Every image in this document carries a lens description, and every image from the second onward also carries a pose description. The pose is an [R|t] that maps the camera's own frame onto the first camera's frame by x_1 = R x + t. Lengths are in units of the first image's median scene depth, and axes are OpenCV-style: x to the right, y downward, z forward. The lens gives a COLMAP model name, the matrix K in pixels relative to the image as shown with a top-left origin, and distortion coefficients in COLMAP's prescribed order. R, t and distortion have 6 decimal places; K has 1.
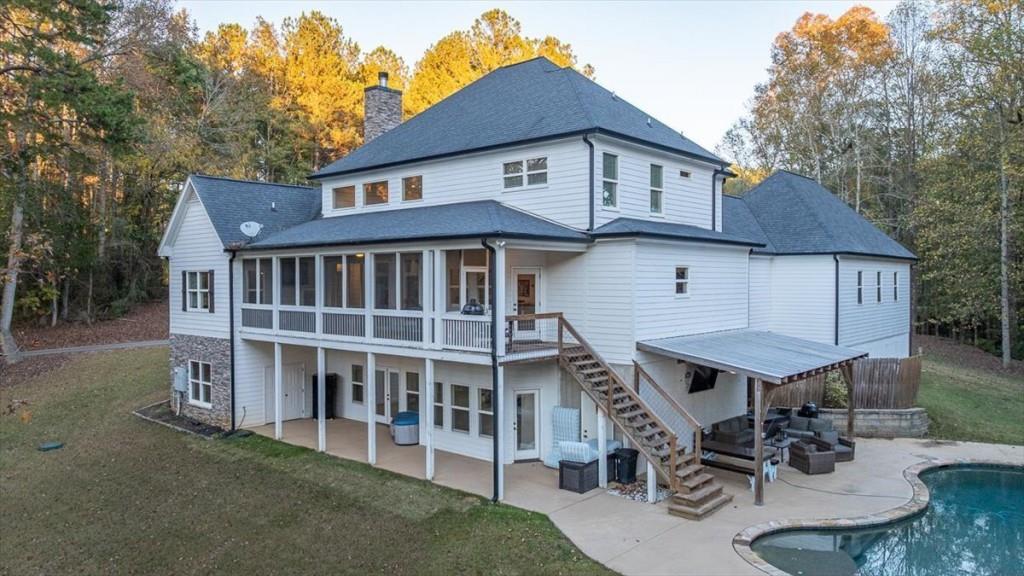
lens RADIAL K [[732.2, 0, 508.5], [0, 732.2, 286.7], [0, 0, 1]] dist [-0.024107, 0.012556]
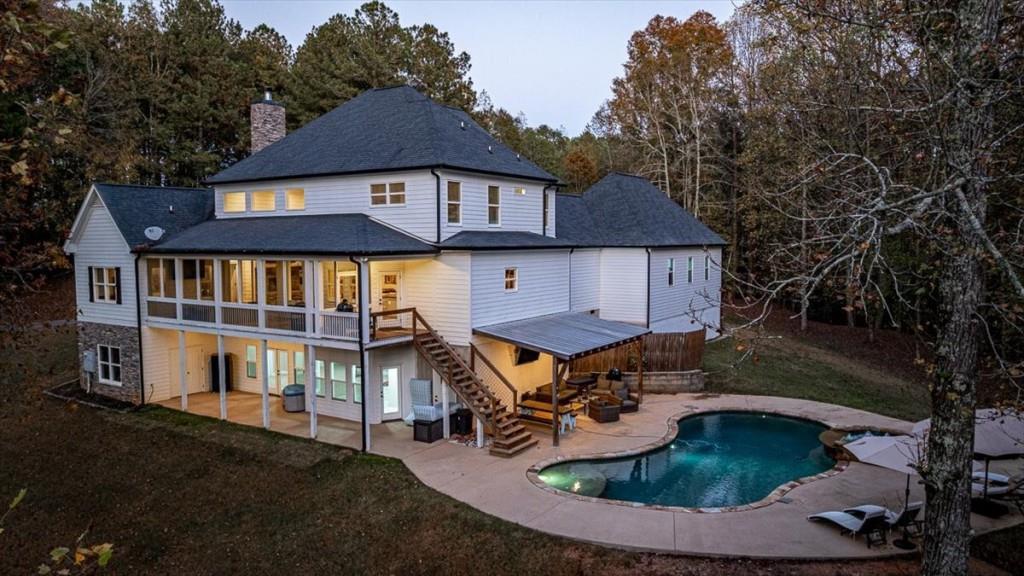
lens RADIAL K [[732.2, 0, 510.4], [0, 732.2, 287.9], [0, 0, 1]] dist [-0.024107, 0.012556]
pose [[0.988860, -0.012029, 0.148363, 0.040631], [0.003682, 0.998401, 0.056411, -0.061536], [-0.148804, -0.055236, 0.987323, -0.264779]]
